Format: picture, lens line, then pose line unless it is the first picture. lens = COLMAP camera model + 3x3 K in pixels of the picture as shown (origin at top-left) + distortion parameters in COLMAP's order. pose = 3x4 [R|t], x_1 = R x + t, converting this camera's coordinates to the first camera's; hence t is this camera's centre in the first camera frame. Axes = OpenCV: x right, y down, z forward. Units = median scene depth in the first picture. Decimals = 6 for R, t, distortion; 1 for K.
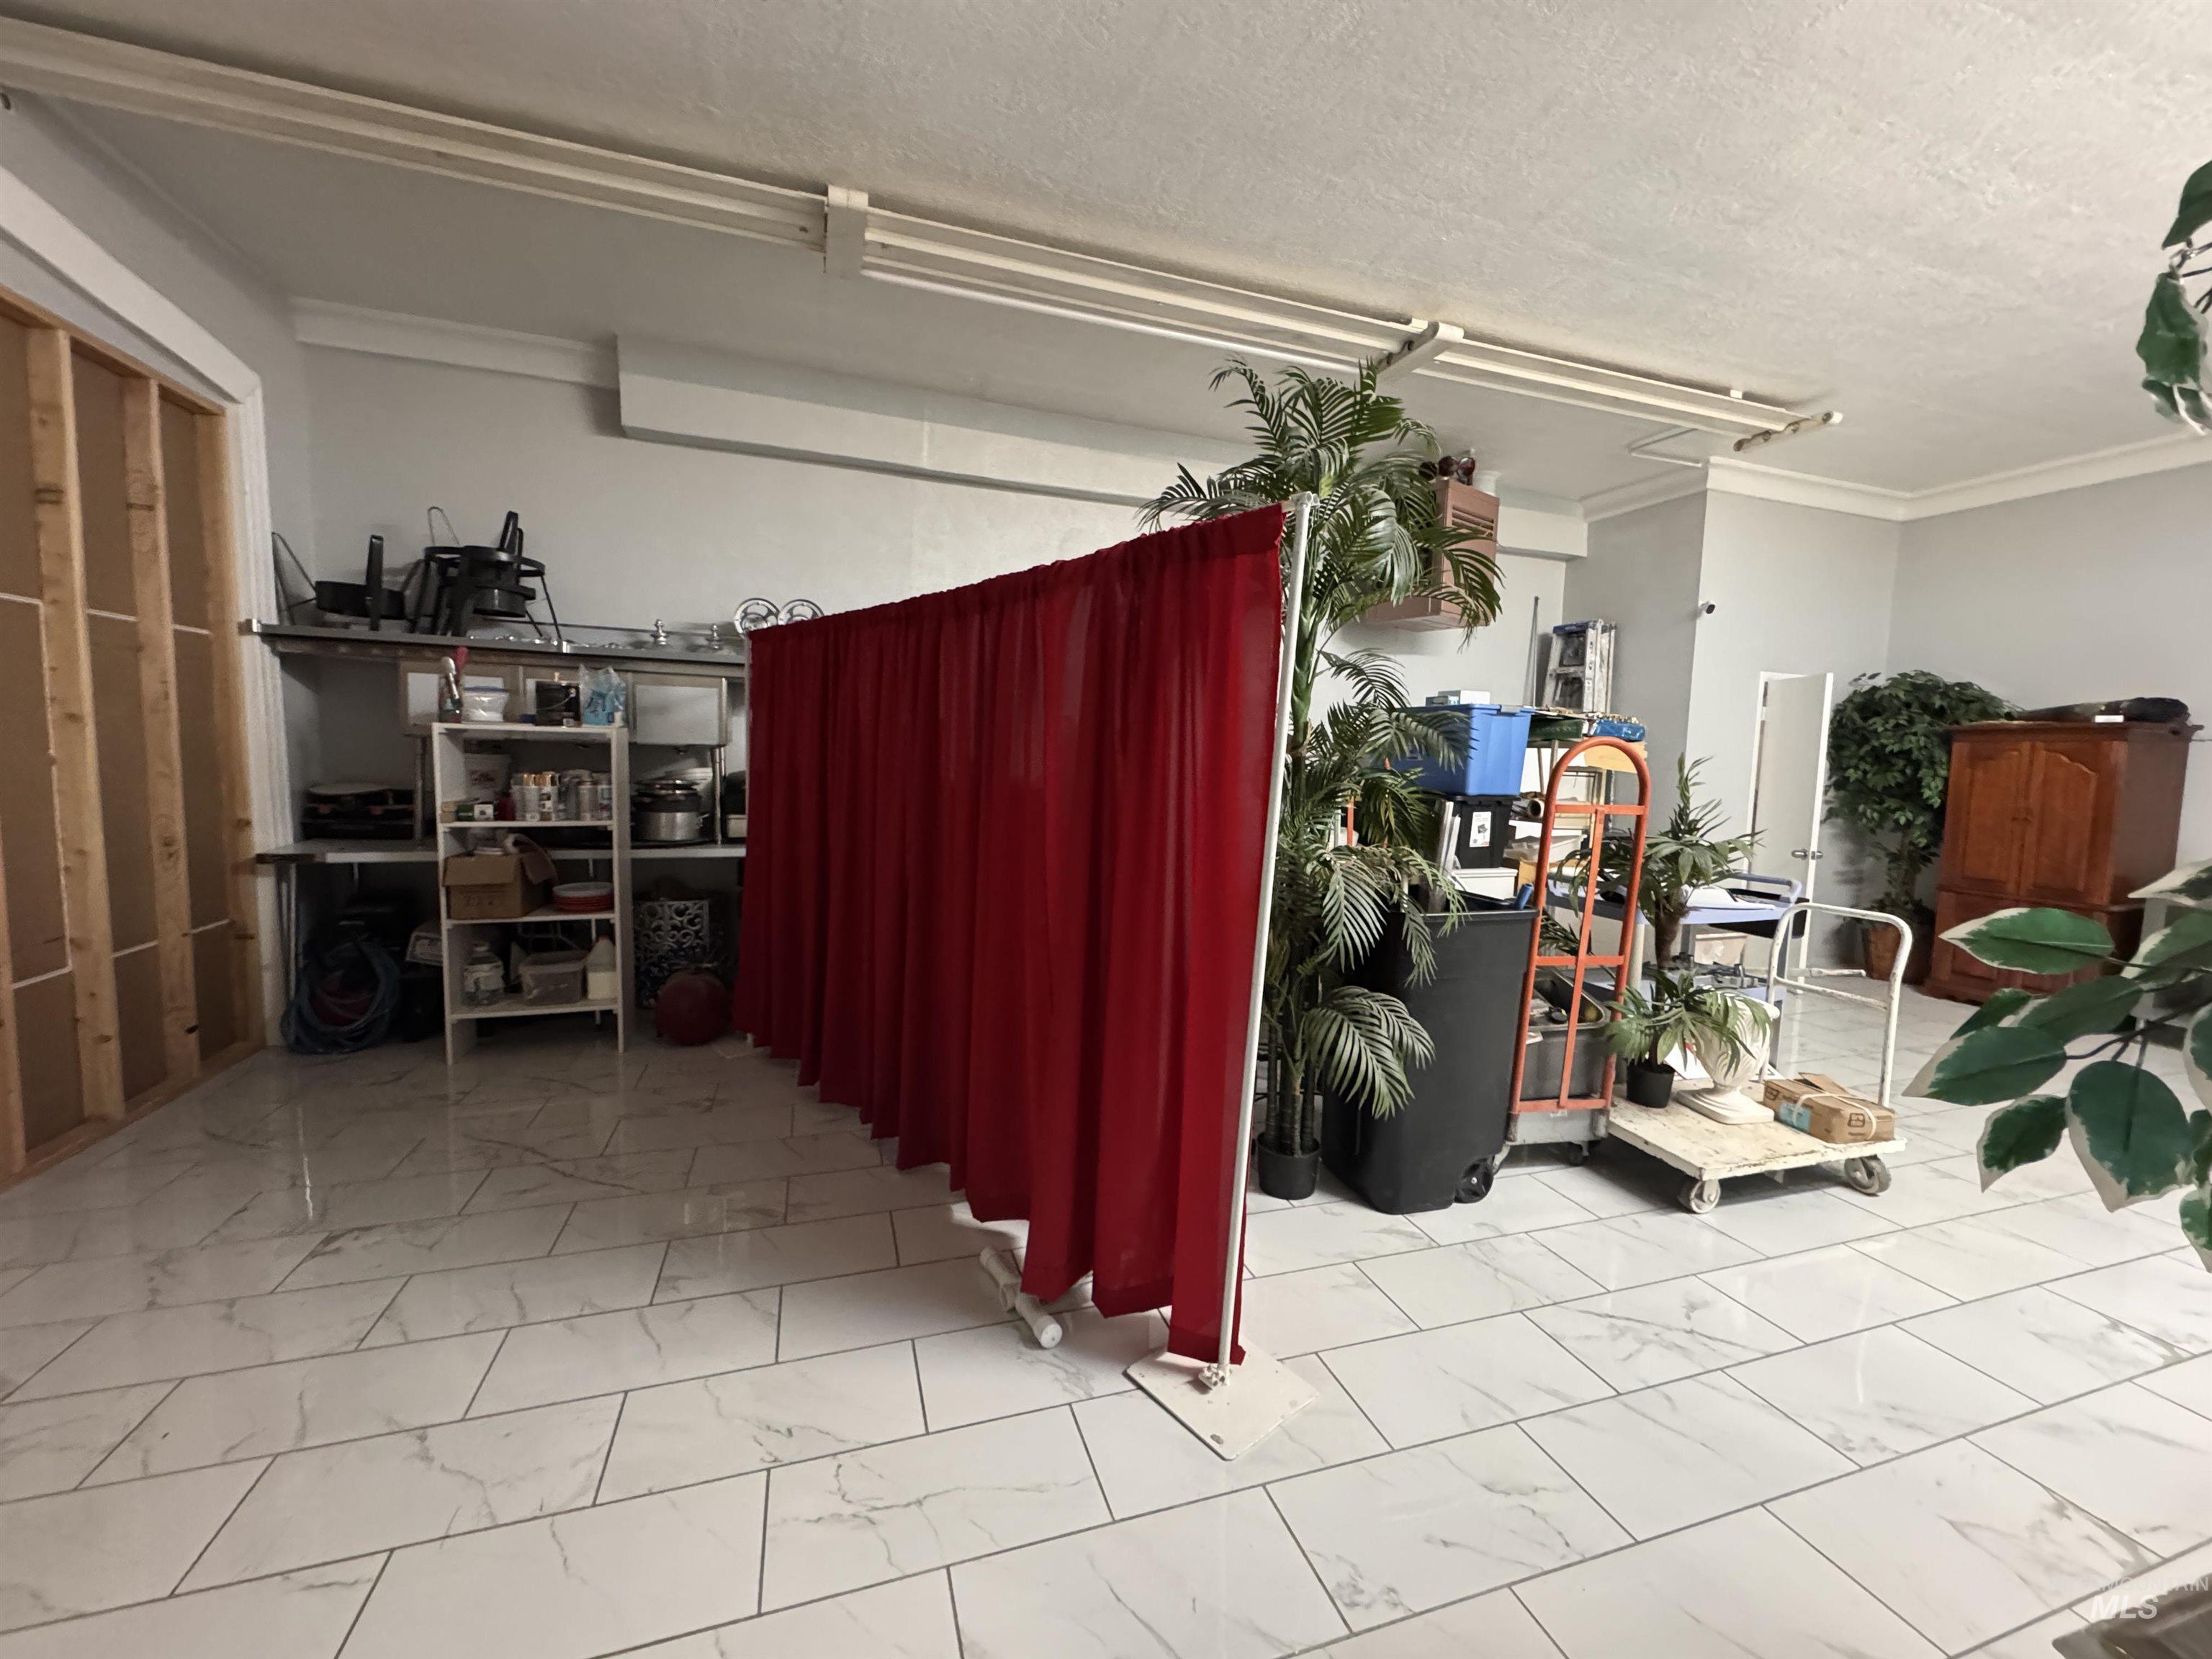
lens RADIAL K [[882.5, 0, 1109.2], [0, 882.5, 828.4], [0, 0, 1]] dist [-0.001666, 0.000391]
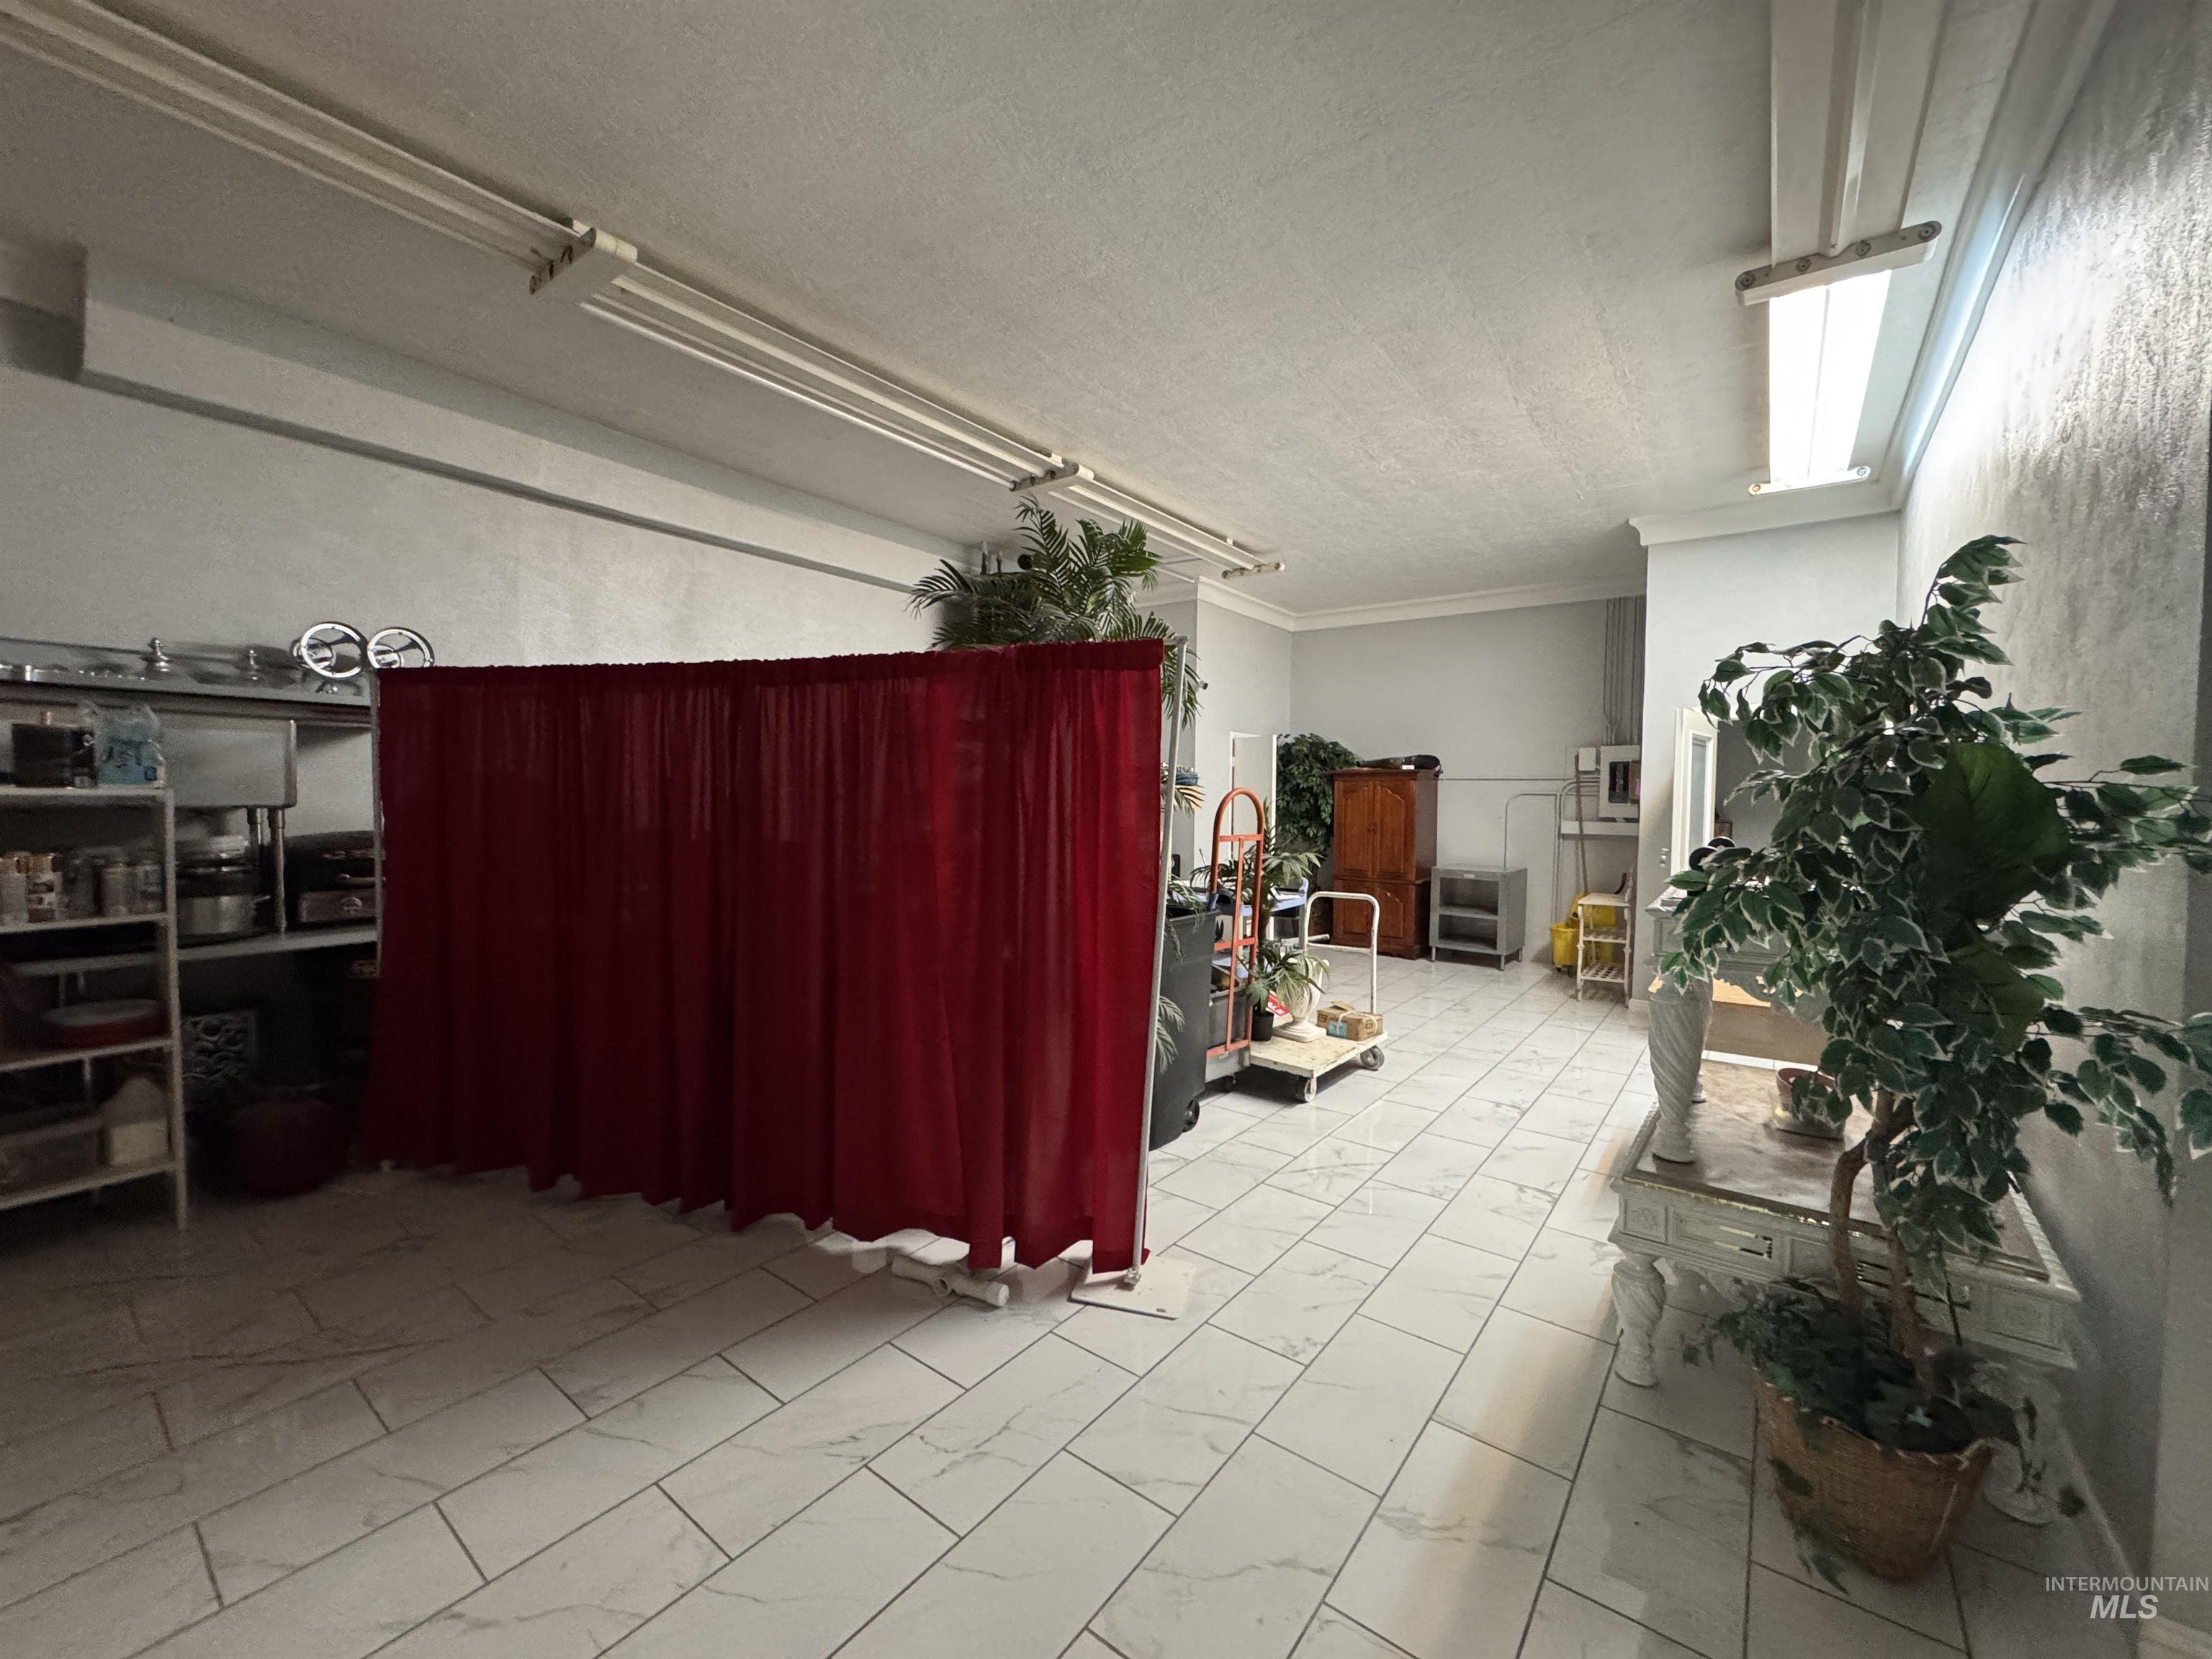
lens RADIAL K [[882.5, 0, 1112.8], [0, 882.5, 829.8], [0, 0, 1]] dist [-0.001666, 0.000391]
pose [[0.825516, -0.041155, 0.562877, -0.326841], [0.061041, 0.997998, -0.016553, -0.018092], [-0.561069, 0.048023, 0.826375, -0.062788]]
